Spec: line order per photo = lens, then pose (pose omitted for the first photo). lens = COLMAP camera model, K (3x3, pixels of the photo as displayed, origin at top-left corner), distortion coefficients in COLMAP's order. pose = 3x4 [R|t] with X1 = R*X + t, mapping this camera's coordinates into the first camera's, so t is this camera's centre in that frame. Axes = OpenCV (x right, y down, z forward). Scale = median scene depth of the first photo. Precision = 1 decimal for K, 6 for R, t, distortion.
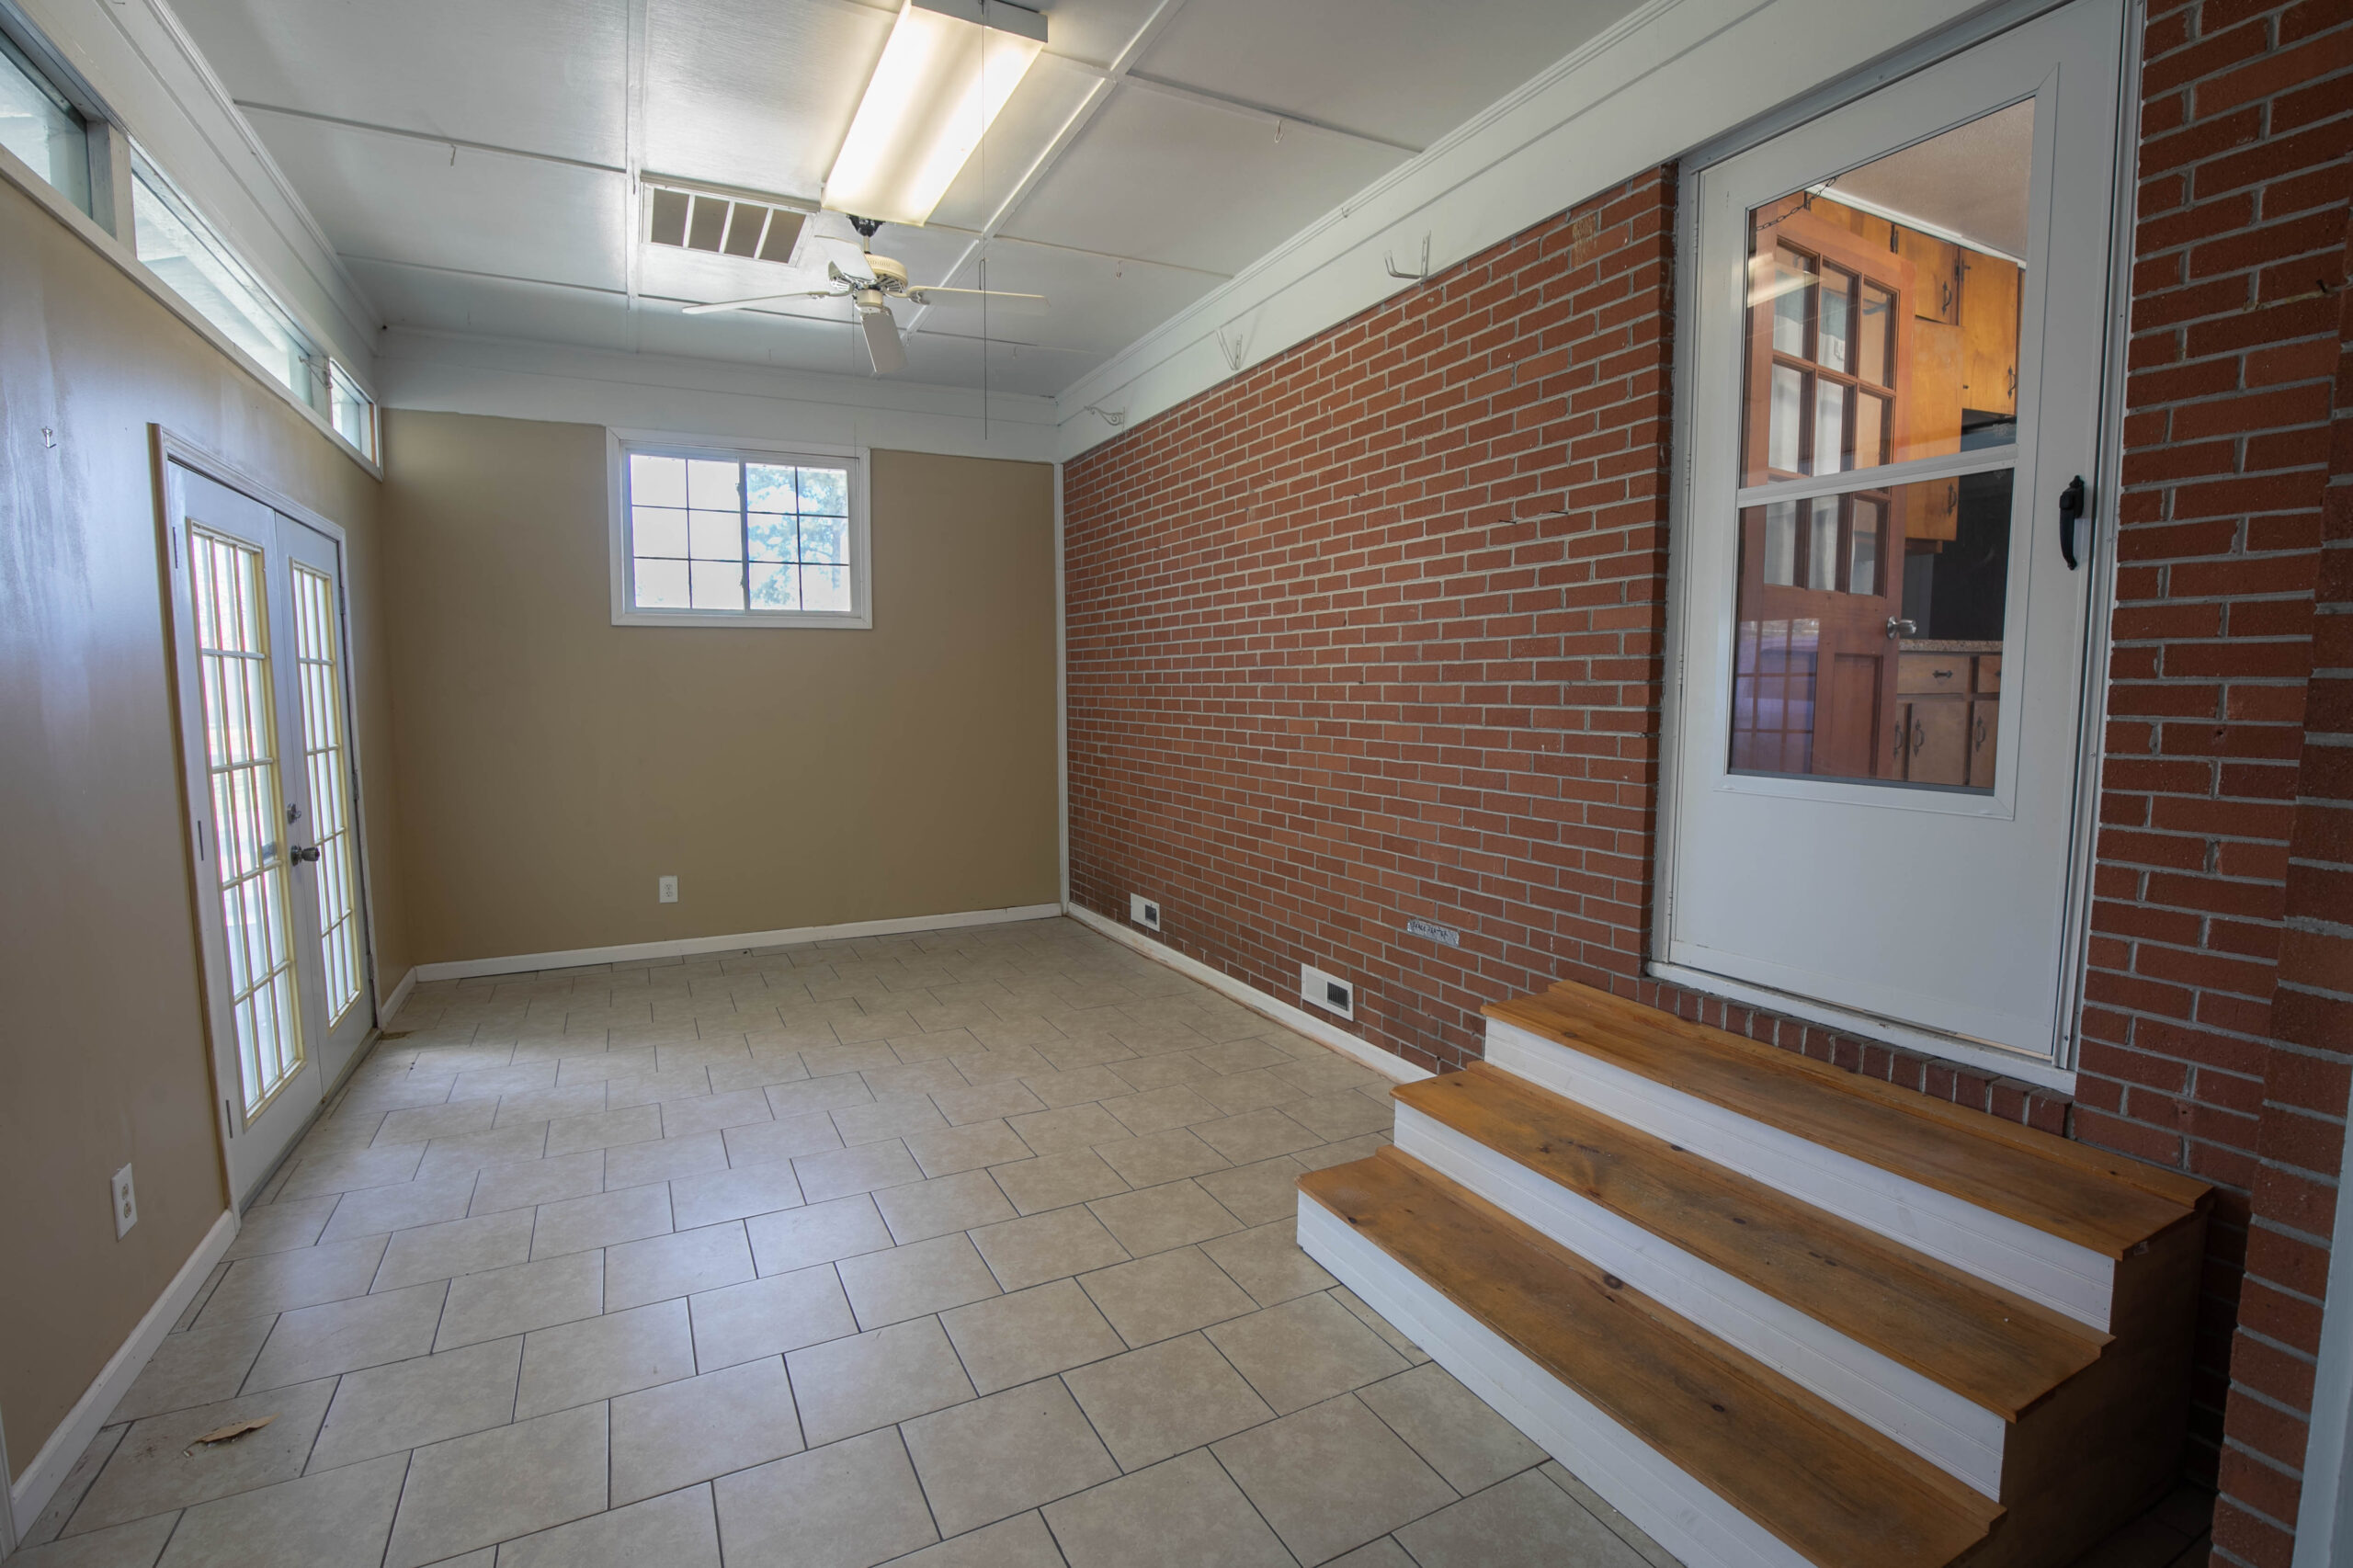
lens RADIAL K [[1070.6, 0, 1191.9], [0, 1070.6, 780.6], [0, 0, 1]] dist [-0.043455, 0.009114]
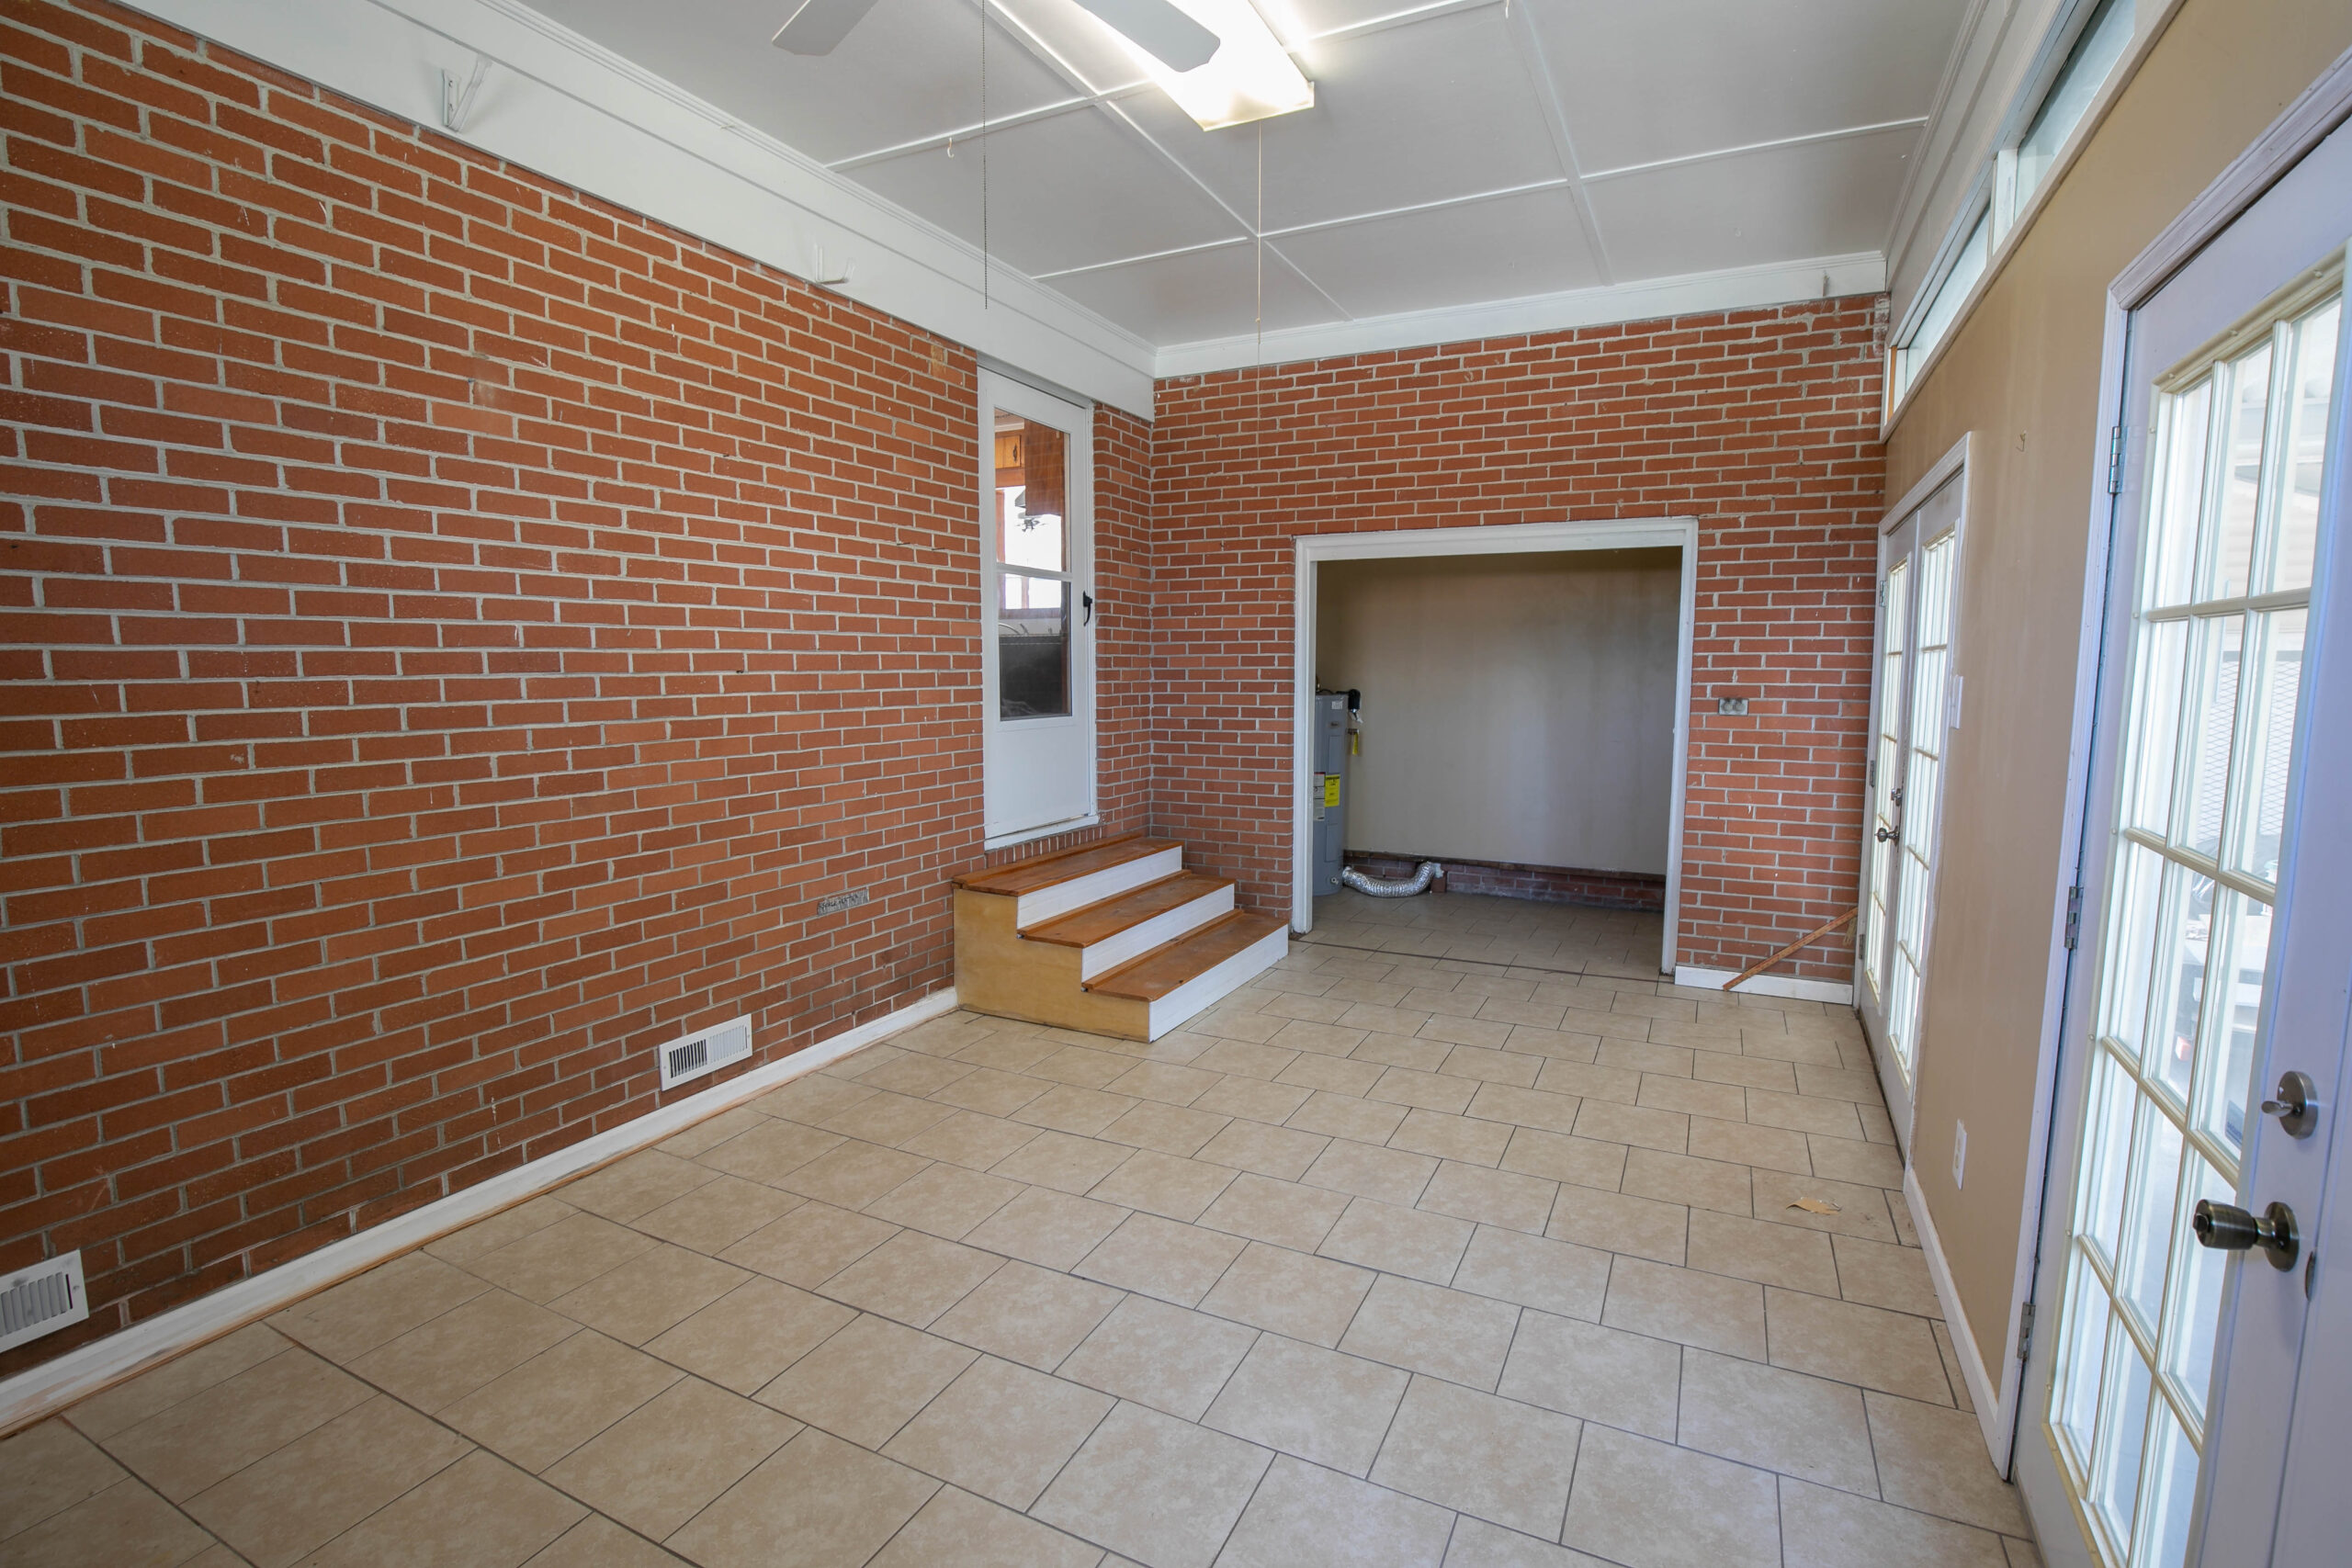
lens RADIAL K [[1070.1, 0, 1191.4], [0, 1070.1, 780.6], [0, 0, 1]] dist [-0.043455, 0.009114]
pose [[-0.583564, -0.084865, 0.807620, -0.786403], [0.073698, 0.984886, 0.156744, -0.114402], [-0.808716, 0.150990, -0.568490, 1.224757]]
